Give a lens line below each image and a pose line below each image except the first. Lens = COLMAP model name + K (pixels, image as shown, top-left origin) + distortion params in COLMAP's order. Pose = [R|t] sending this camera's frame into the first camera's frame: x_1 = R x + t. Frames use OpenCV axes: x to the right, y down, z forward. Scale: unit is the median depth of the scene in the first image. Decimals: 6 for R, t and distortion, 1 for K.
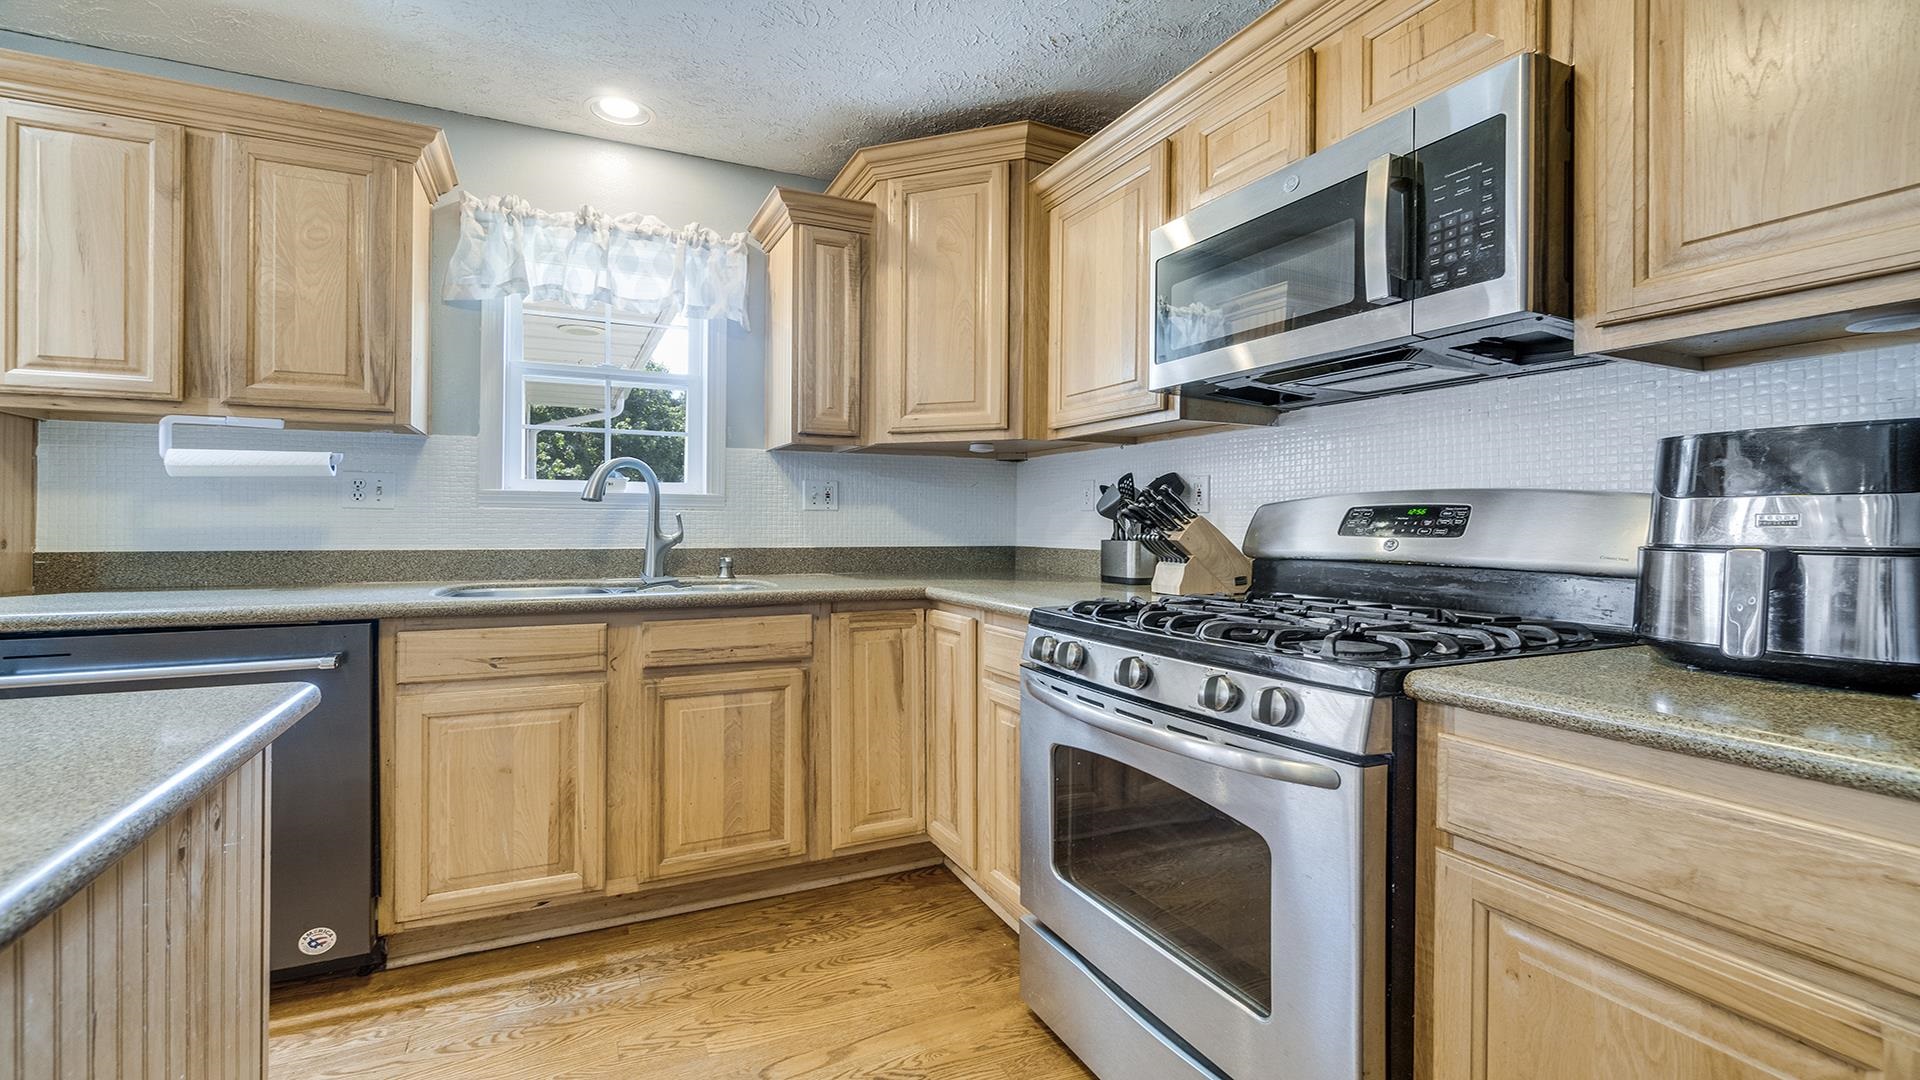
lens RADIAL K [[823.9, 0, 951.0], [0, 823.9, 523.0], [0, 0, 1]] dist [-0.006856, 0.001541]
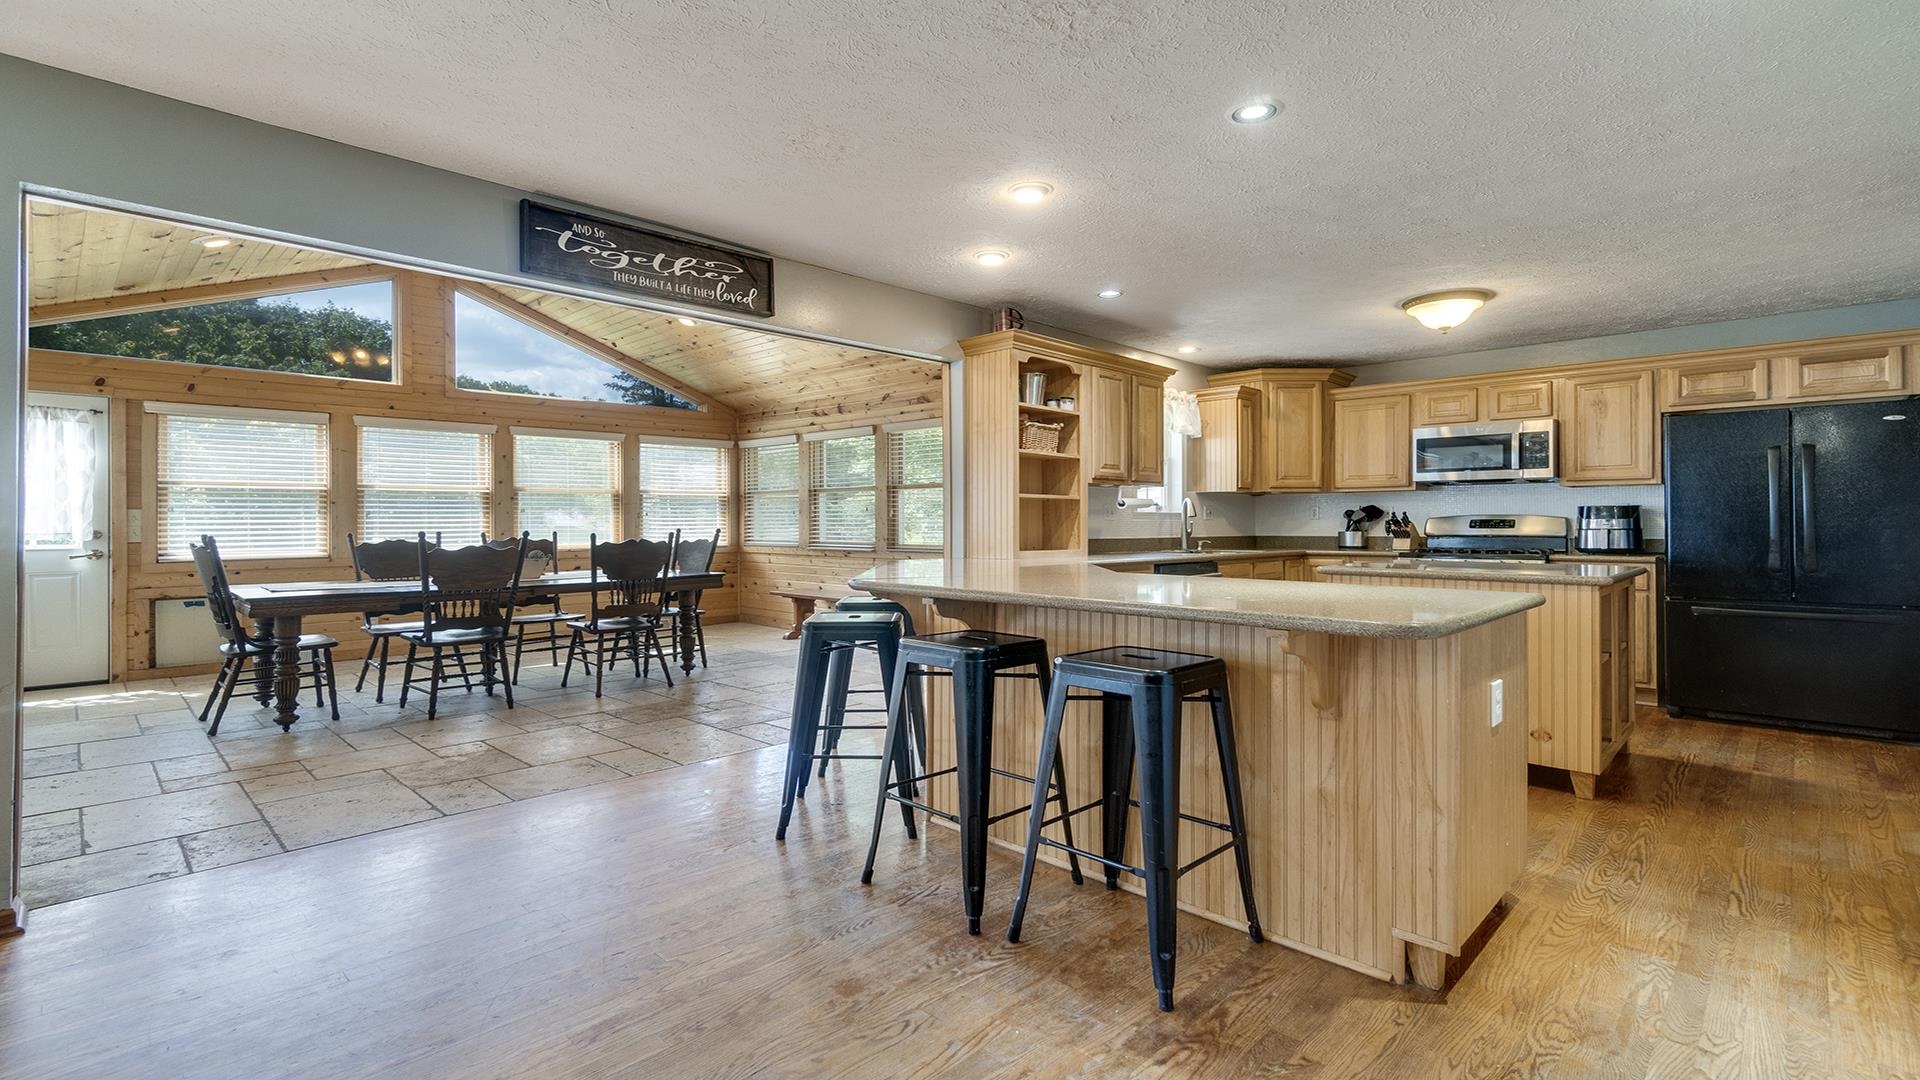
lens RADIAL K [[823.9, 0, 972.6], [0, 823.9, 522.5], [0, 0, 1]] dist [-0.006856, 0.001541]
pose [[0.942195, -0.004084, 0.335041, -2.140732], [0.004847, 0.999987, -0.001442, -0.010824], [-0.335031, 0.002983, 0.942203, -1.216742]]
